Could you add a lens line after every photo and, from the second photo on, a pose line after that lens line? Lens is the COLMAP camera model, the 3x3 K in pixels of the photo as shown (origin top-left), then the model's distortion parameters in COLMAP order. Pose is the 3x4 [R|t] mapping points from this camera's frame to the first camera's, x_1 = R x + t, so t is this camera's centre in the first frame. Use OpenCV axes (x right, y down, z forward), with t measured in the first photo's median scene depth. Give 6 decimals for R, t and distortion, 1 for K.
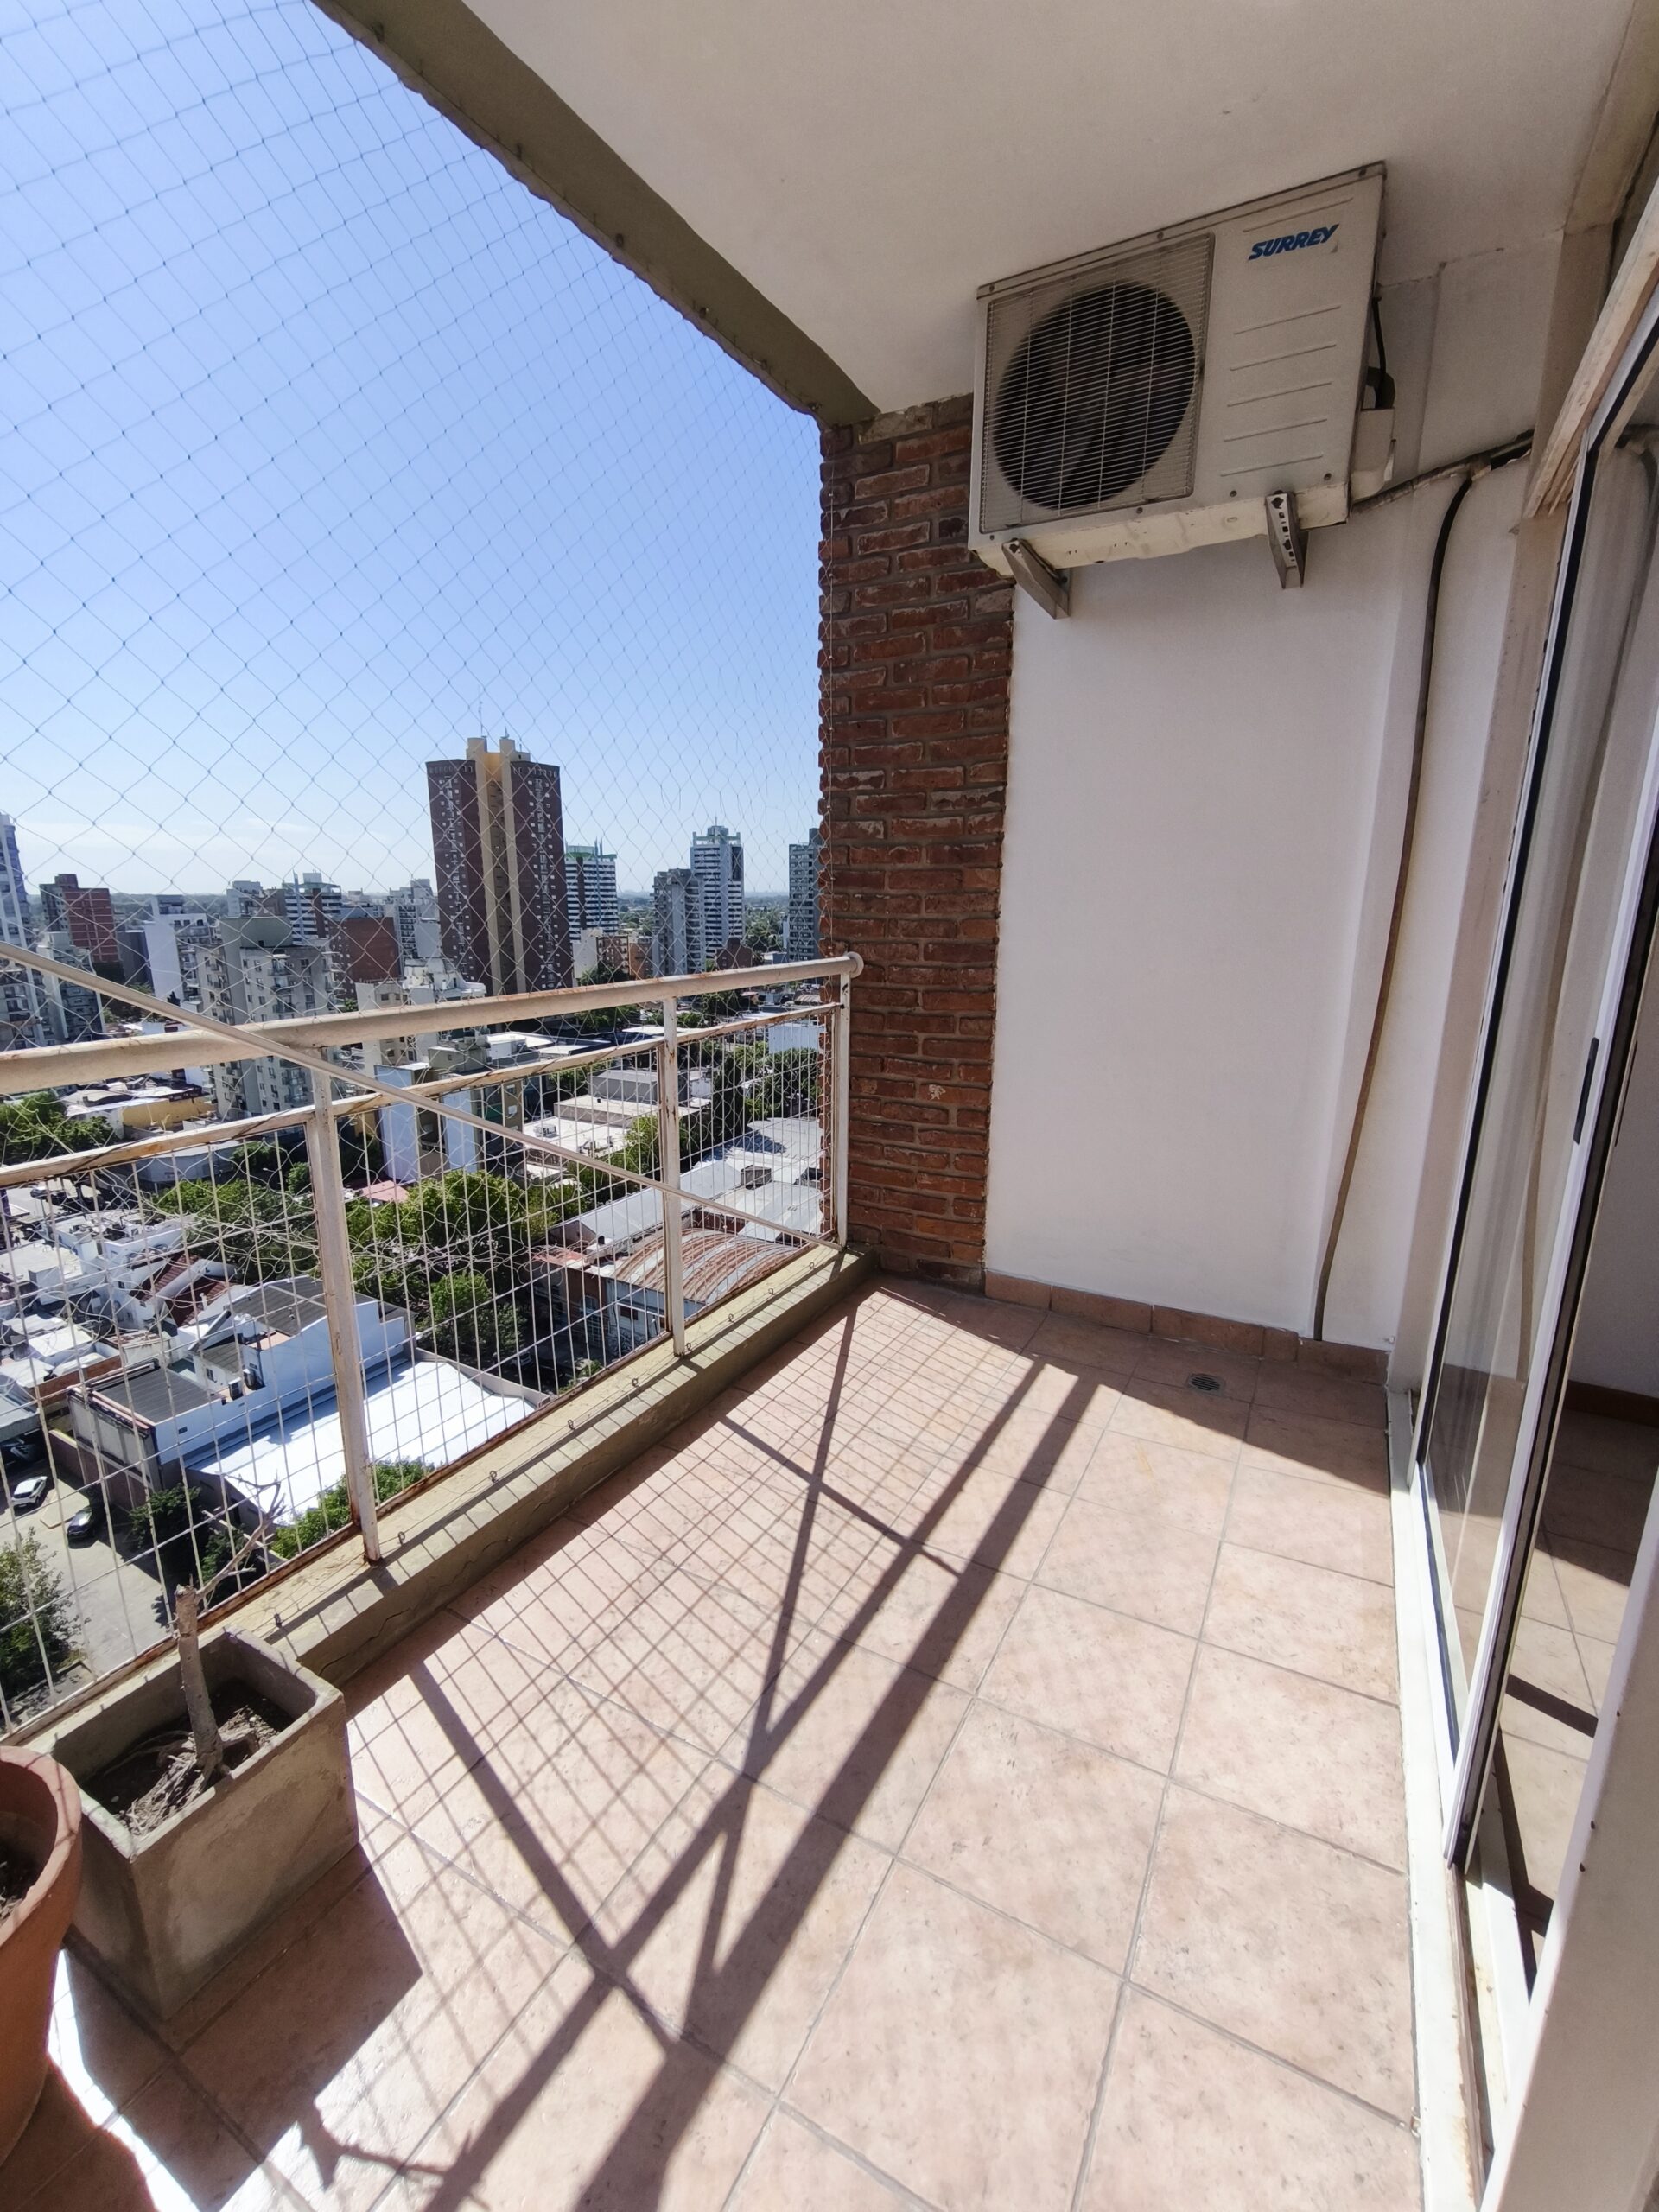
lens RADIAL K [[934.6, 0, 827.9], [0, 934.6, 1107.1], [0, 0, 1]] dist [-0.005000, -0.000418]
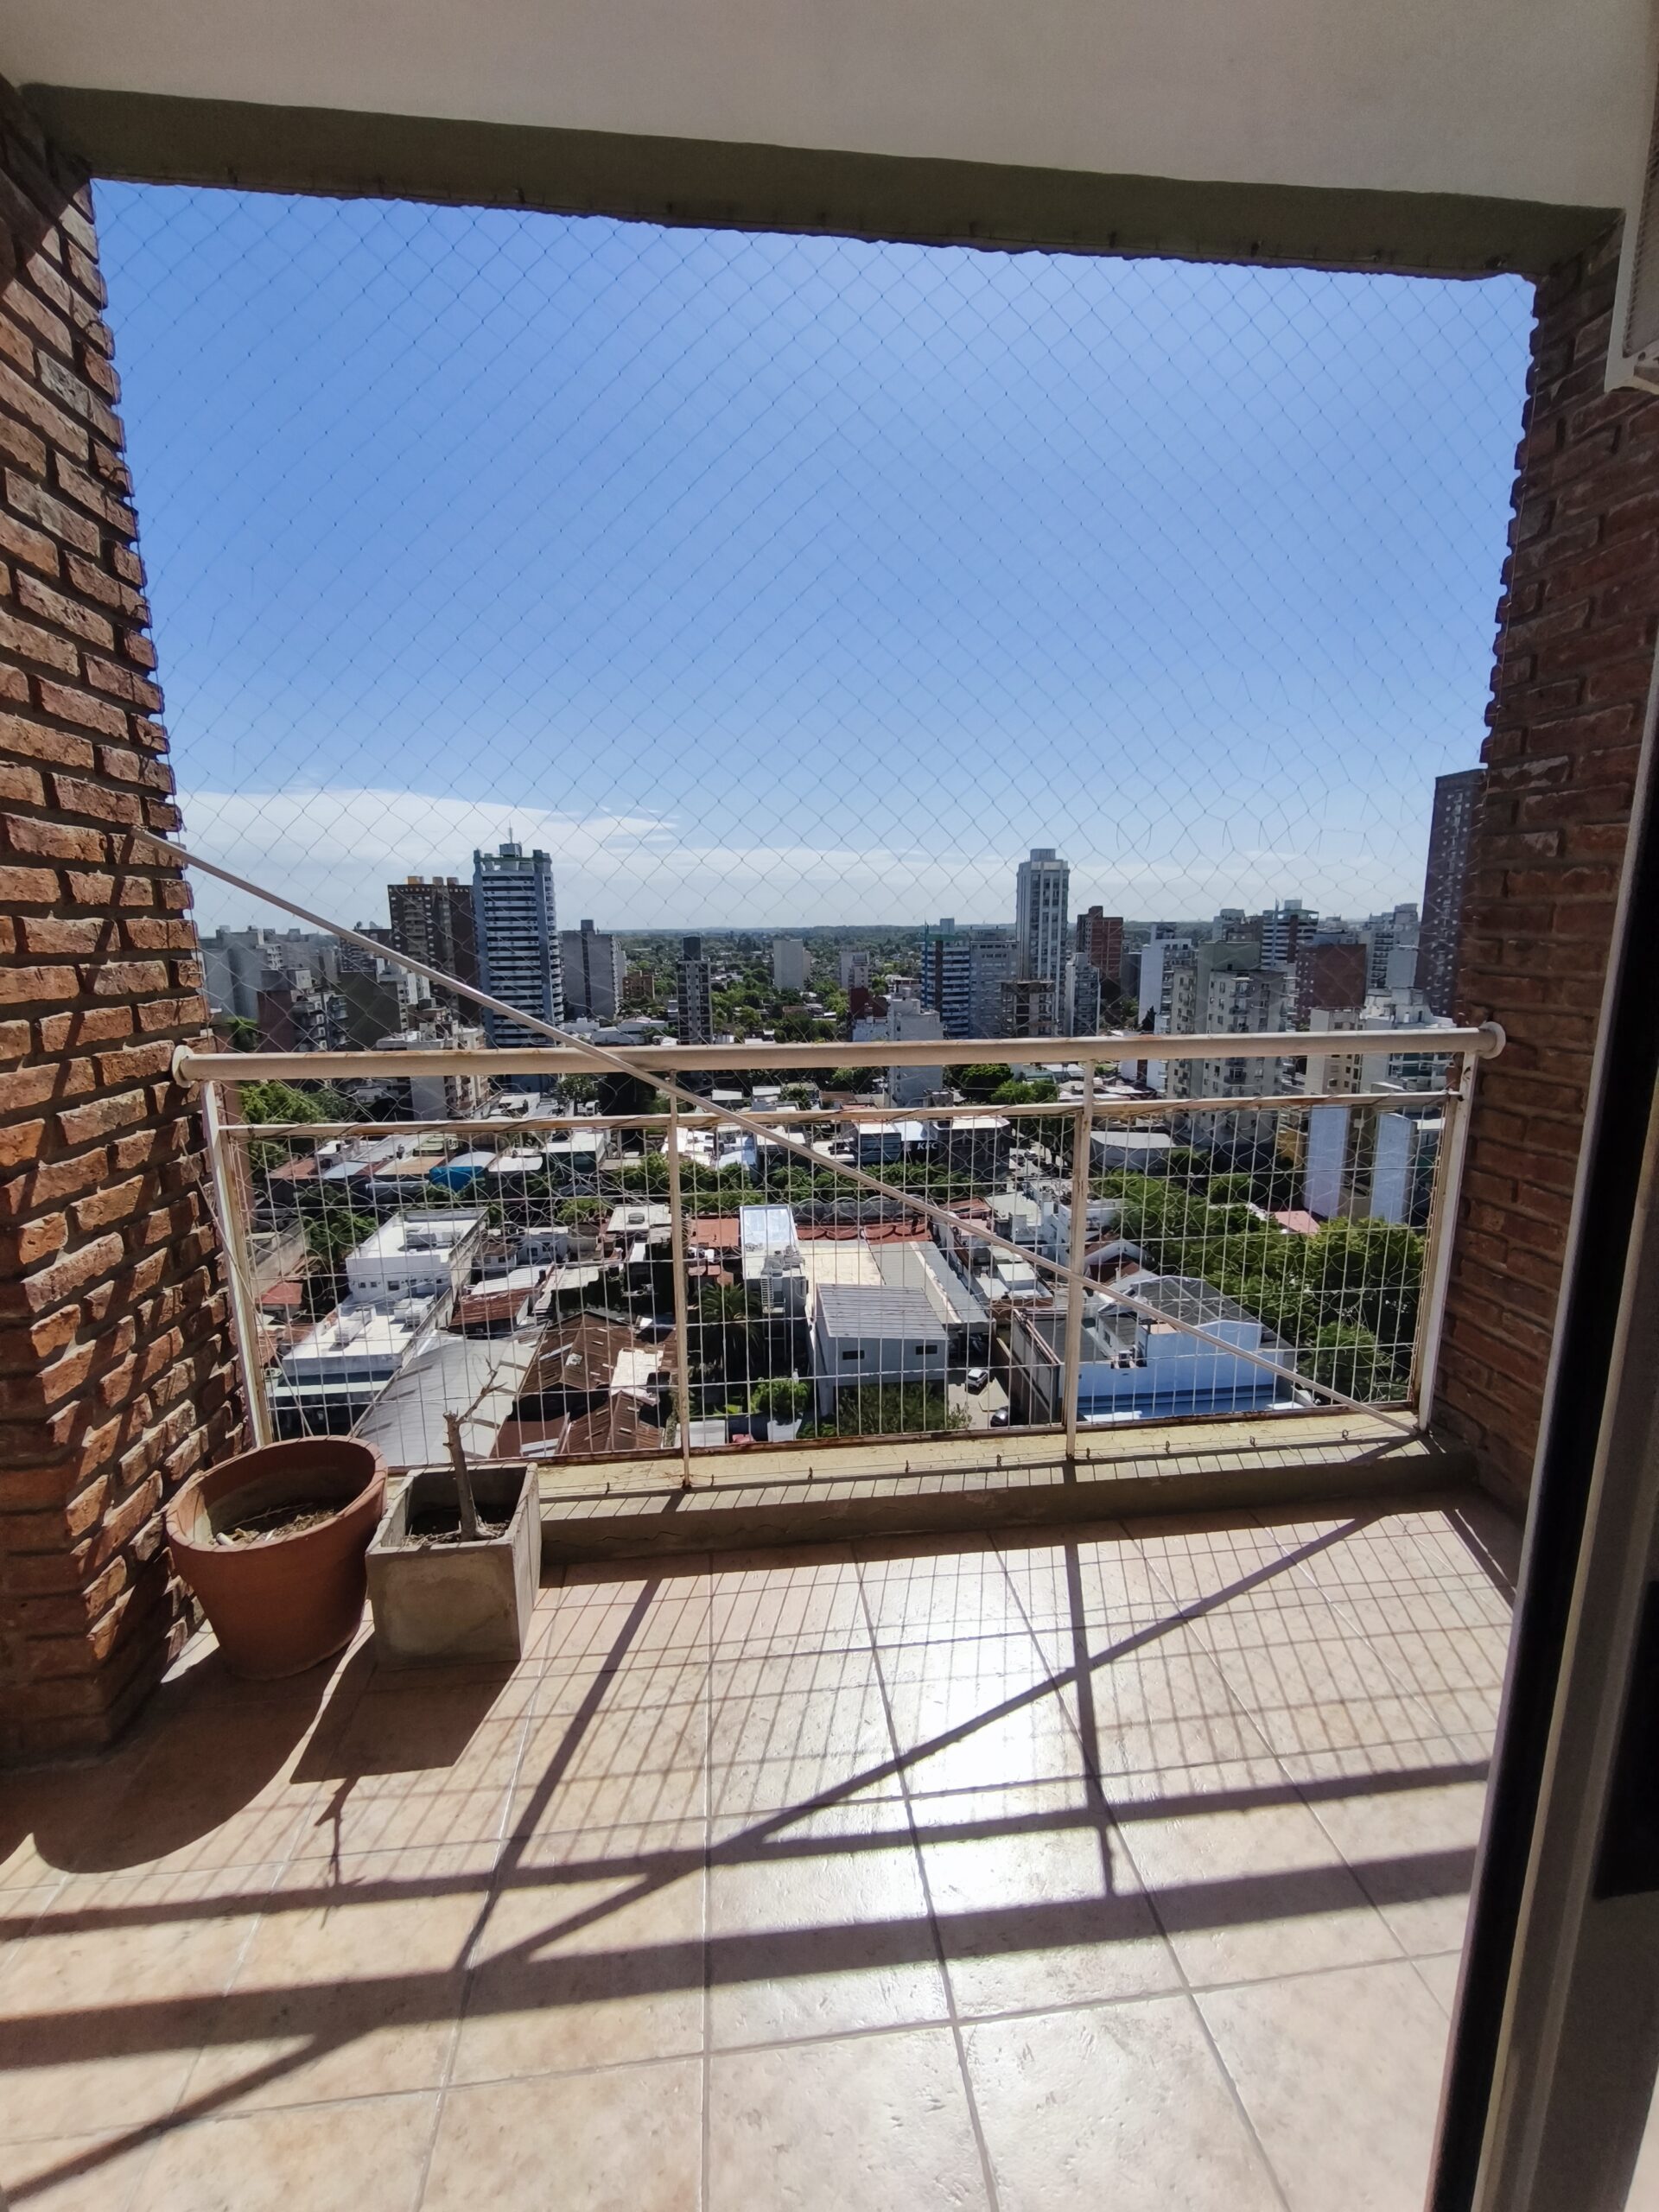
lens RADIAL K [[934.6, 0, 827.9], [0, 934.6, 1107.1], [0, 0, 1]] dist [-0.005000, -0.000418]
pose [[0.581732, 0.148200, -0.799765, 0.300765], [-0.169516, 0.983760, 0.058993, -0.061473], [0.795520, 0.101255, 0.597407, 0.201470]]
